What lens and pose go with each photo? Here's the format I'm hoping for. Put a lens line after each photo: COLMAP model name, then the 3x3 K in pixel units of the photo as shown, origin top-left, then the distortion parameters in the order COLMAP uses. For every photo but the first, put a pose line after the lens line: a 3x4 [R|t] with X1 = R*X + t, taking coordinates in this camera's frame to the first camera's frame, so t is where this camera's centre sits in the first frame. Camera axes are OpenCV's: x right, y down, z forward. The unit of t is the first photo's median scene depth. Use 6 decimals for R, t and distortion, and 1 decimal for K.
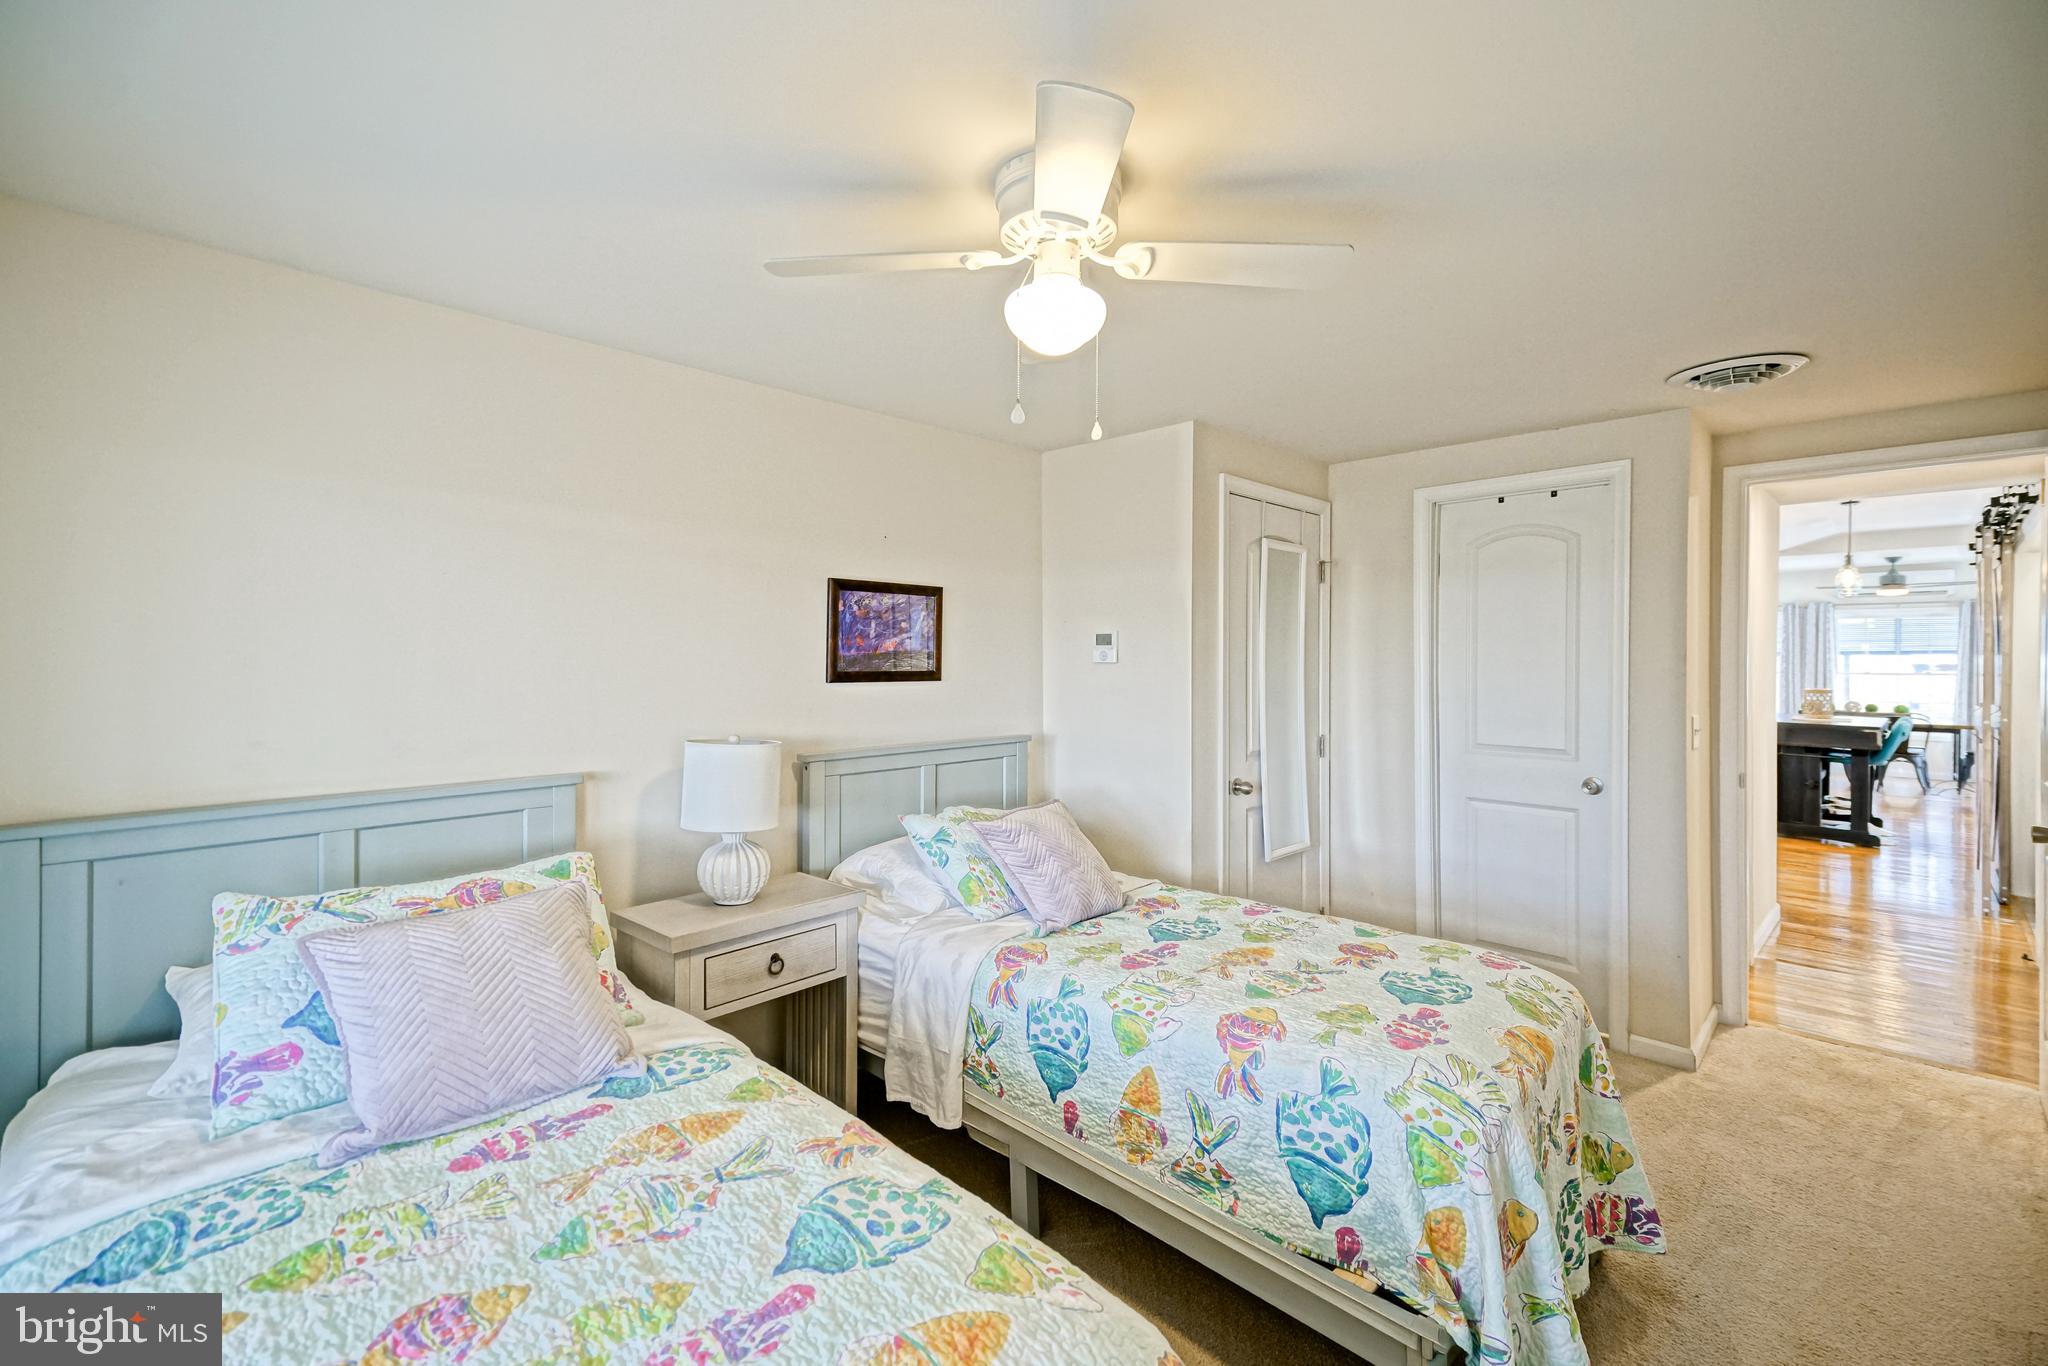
lens RADIAL K [[924.4, 0, 1020.6], [0, 924.4, 671.1], [0, 0, 1]] dist [0.042645, -0.000108]
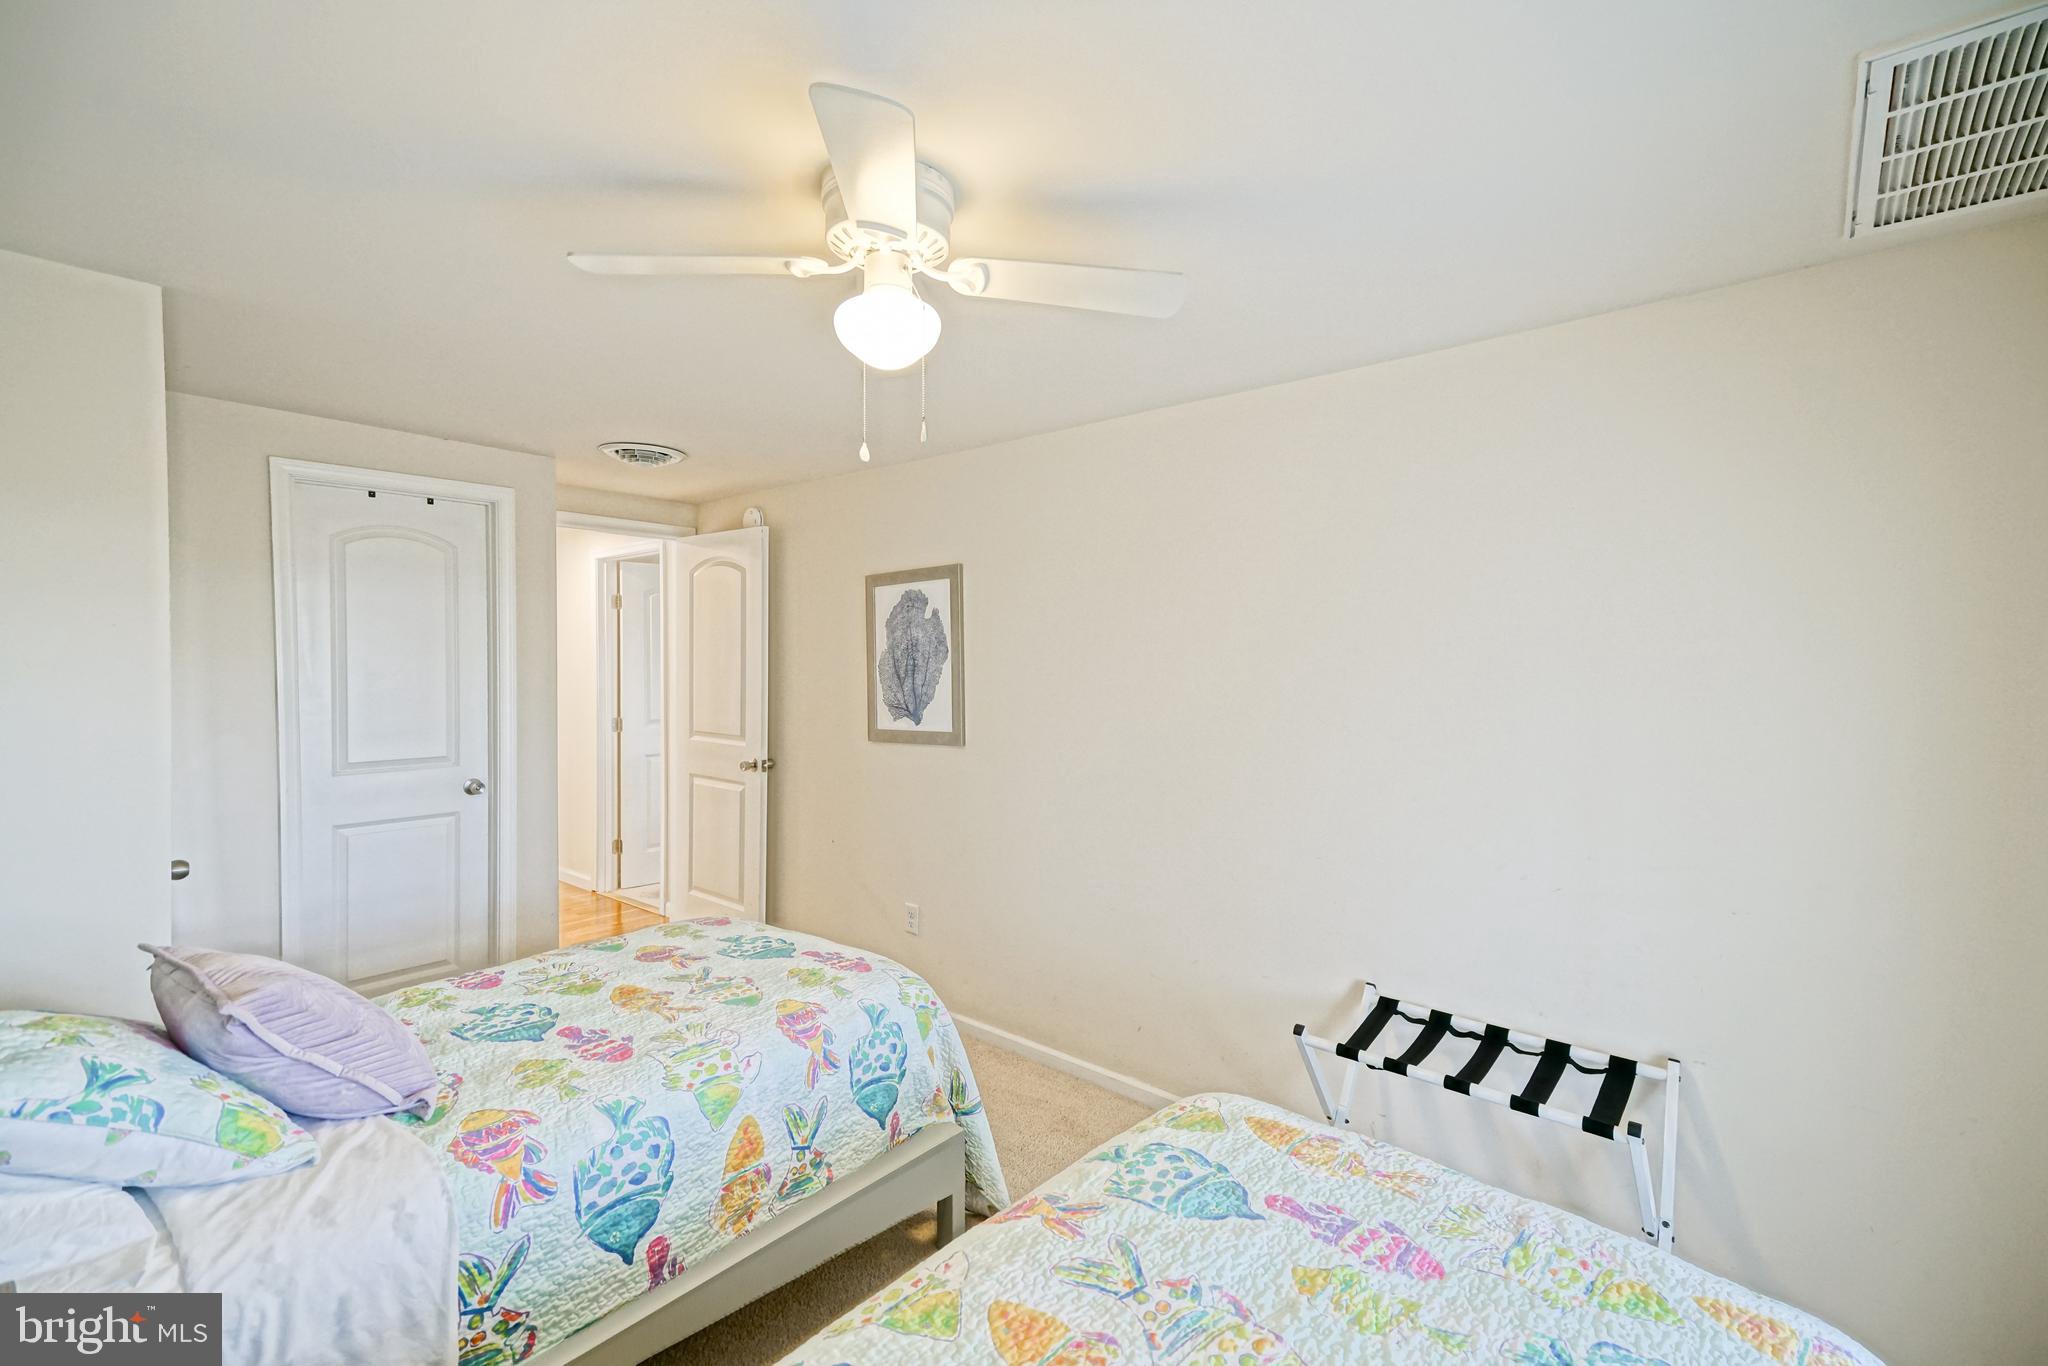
lens RADIAL K [[918.2, 0, 993.8], [0, 918.2, 689.3], [0, 0, 1]] dist [0.039913, -0.000086]
pose [[-0.061296, -0.036484, 0.997453, -0.748453], [0.010247, 0.999256, 0.037179, -0.032876], [-0.998067, 0.012500, -0.060876, 0.764207]]
